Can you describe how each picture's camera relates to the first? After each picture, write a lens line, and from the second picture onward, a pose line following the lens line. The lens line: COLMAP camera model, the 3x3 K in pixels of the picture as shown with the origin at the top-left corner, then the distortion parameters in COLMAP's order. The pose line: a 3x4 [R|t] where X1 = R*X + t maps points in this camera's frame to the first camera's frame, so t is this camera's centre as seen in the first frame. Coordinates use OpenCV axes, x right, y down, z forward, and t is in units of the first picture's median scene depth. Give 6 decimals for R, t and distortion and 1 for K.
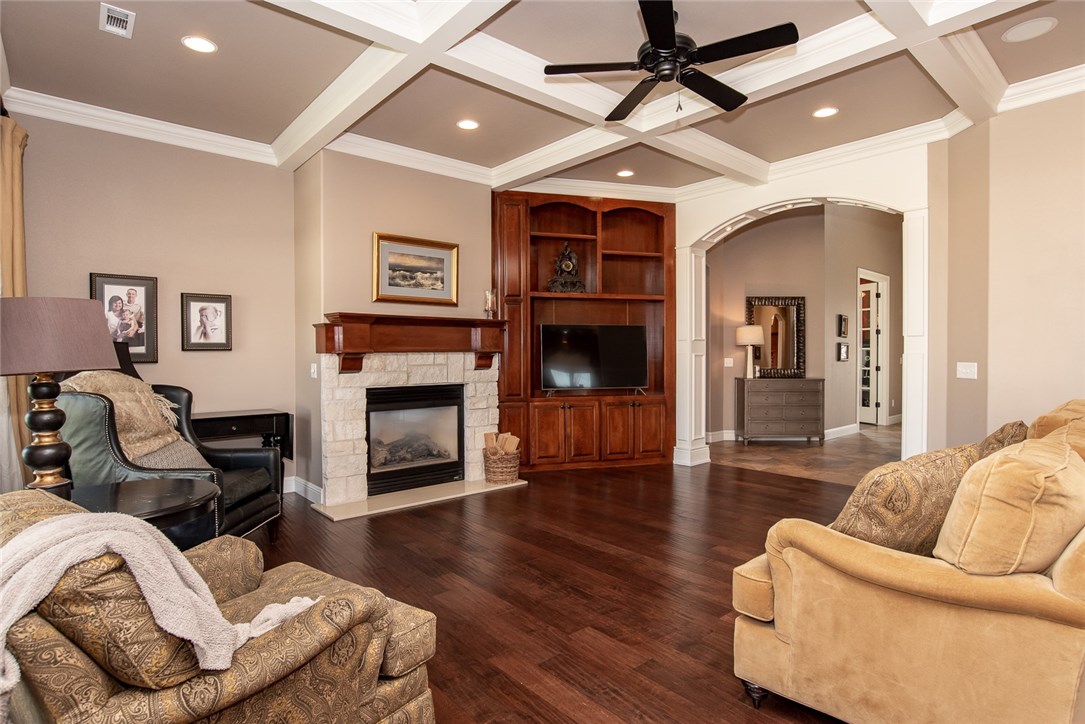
lens RADIAL K [[567.9, 0, 542.5], [0, 567.9, 362.0], [0, 0, 1]] dist [-0.037745, 0.000376]
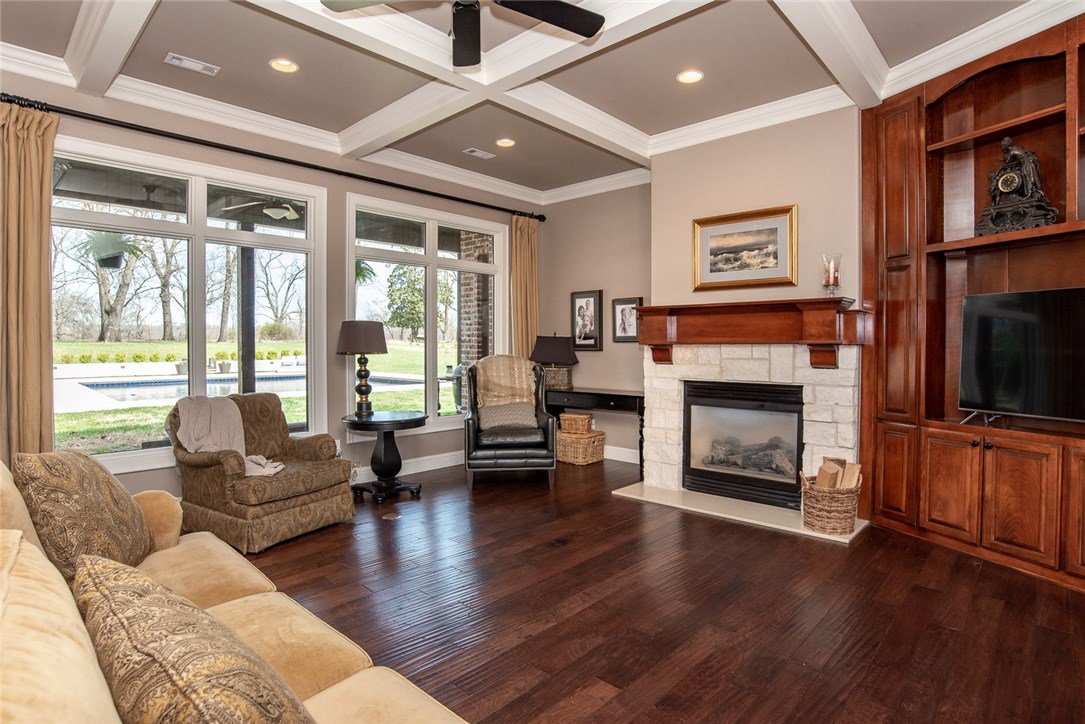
lens RADIAL K [[554.9, 0, 542.5], [0, 554.9, 362.0], [0, 0, 1]] dist [-0.034299, 0.000342]
pose [[0.117849, 0.035314, -0.992403, 0.593221], [-0.016040, 0.999305, 0.033655, -0.013449], [0.992902, 0.011952, 0.118333, 0.606483]]
